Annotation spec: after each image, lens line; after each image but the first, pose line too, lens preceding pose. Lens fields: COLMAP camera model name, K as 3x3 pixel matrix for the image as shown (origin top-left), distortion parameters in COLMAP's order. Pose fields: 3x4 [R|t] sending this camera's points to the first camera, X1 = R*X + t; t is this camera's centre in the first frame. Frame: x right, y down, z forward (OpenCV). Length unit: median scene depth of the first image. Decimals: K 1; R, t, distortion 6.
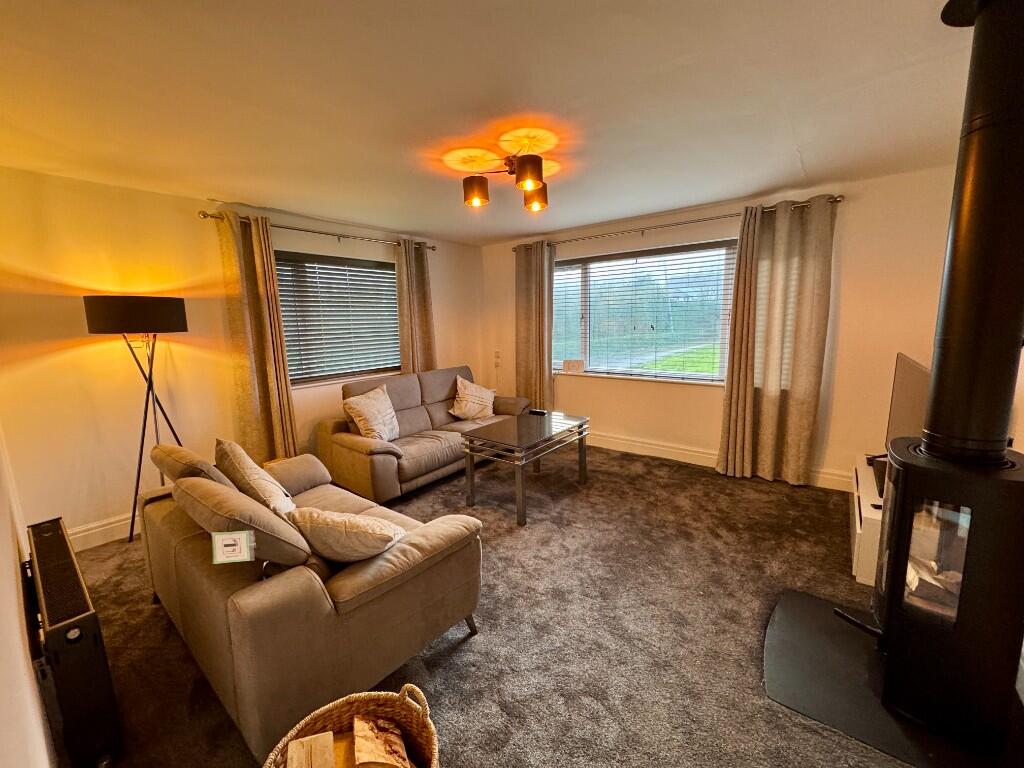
lens RADIAL K [[407.6, 0, 511.1], [0, 407.6, 384.4], [0, 0, 1]] dist [-0.001985, -0.000071]
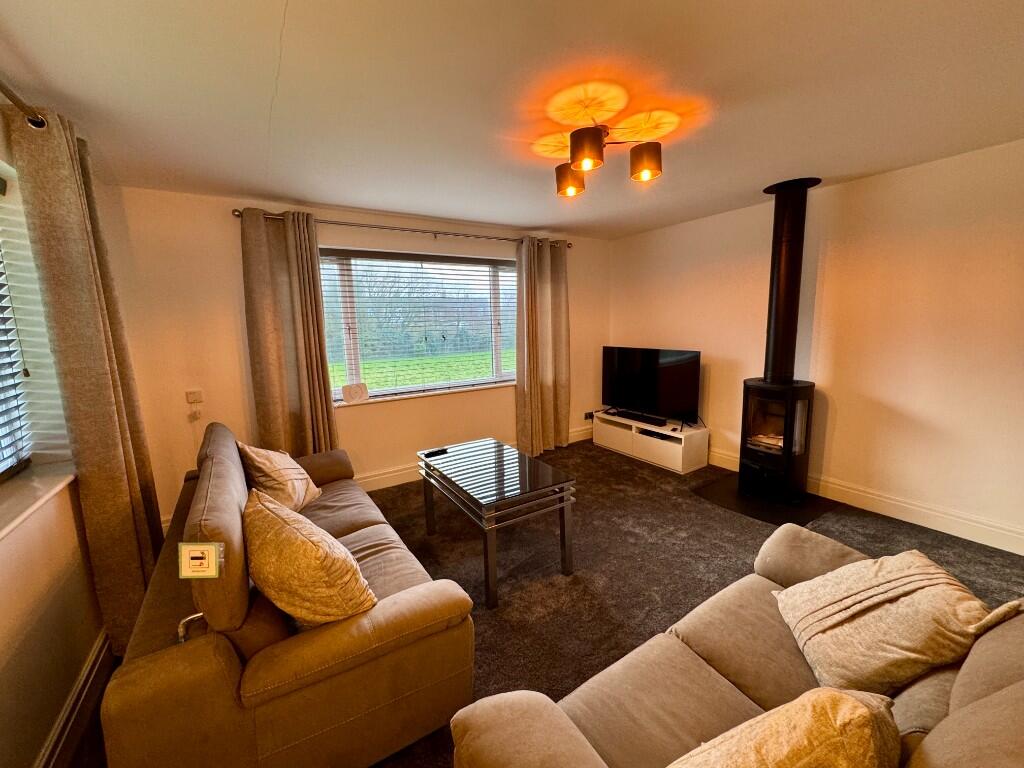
lens RADIAL K [[407.6, 0, 511.1], [0, 407.6, 384.4], [0, 0, 1]] dist [-0.001985, -0.000071]
pose [[0.332835, -0.126388, 0.934477, -0.680418], [0.167695, 0.983115, 0.073238, -0.101255], [-0.927954, 0.132331, 0.348410, 0.716722]]
